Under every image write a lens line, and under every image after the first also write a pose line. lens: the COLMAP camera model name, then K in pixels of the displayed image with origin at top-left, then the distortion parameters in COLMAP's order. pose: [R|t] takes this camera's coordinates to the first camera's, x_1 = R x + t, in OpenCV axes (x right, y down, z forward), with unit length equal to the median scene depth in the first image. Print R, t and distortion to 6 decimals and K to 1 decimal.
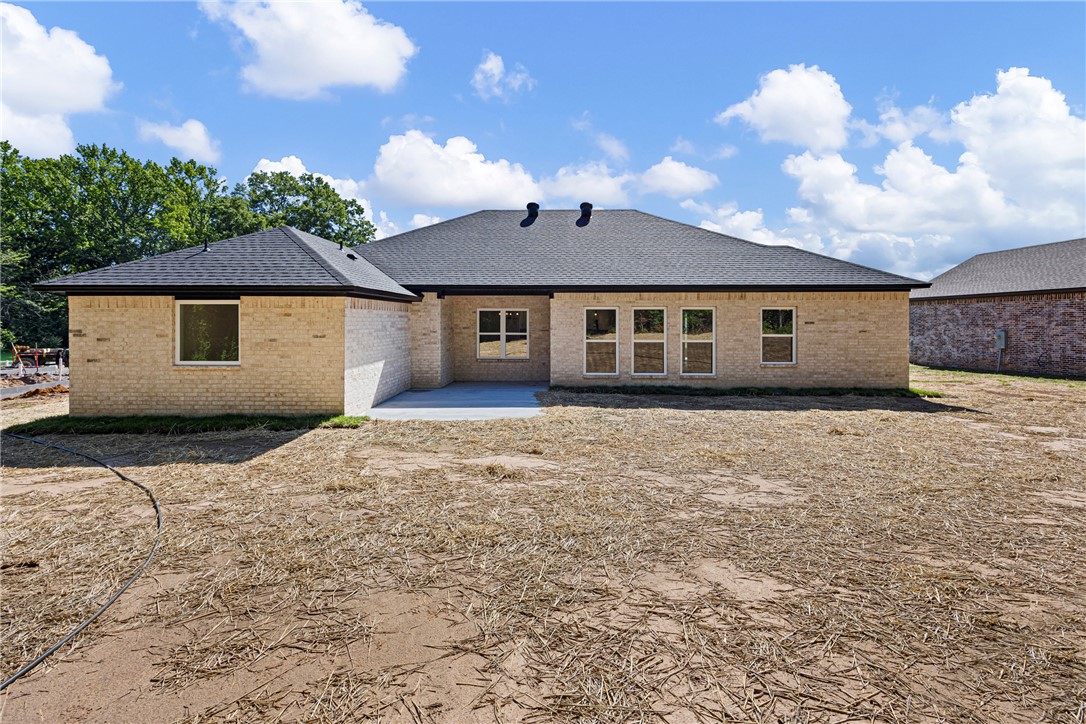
lens RADIAL K [[444.8, 0, 513.8], [0, 444.8, 324.4], [0, 0, 1]] dist [0.005124, -0.000029]
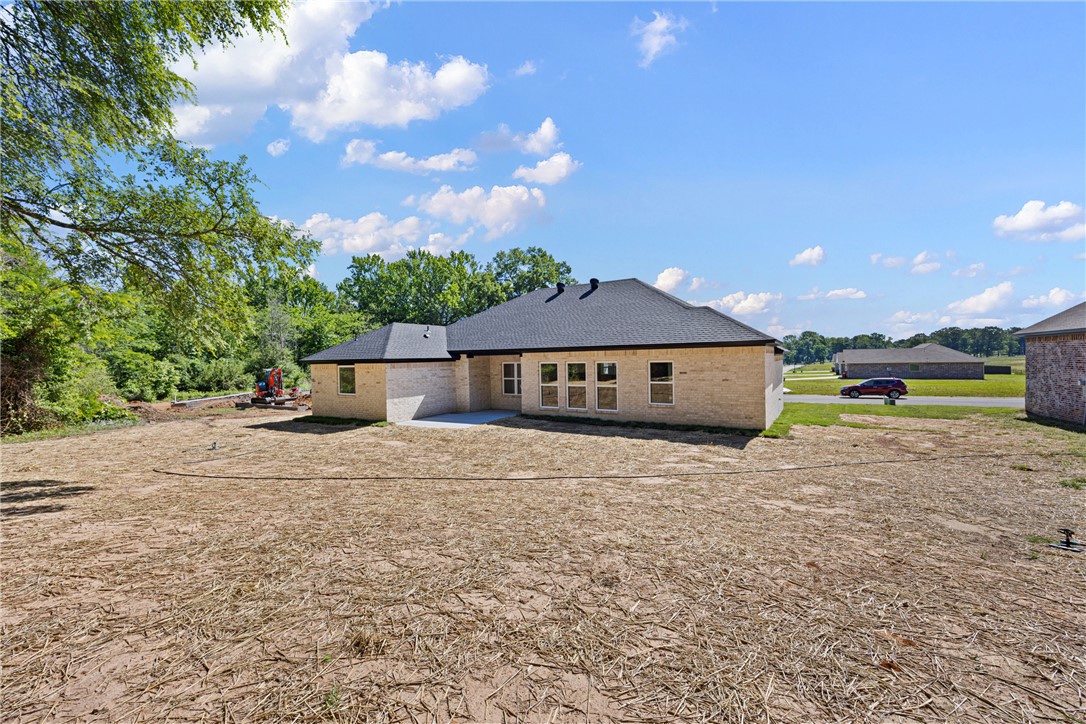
lens RADIAL K [[432.7, 0, 543.0], [0, 432.7, 362.0], [0, 0, 1]] dist [-0.002259, -0.000209]
pose [[0.854855, -0.015237, -0.518643, 0.944148], [0.019885, 0.999796, 0.003404, -0.045284], [0.518486, -0.013223, 0.854984, -0.242663]]
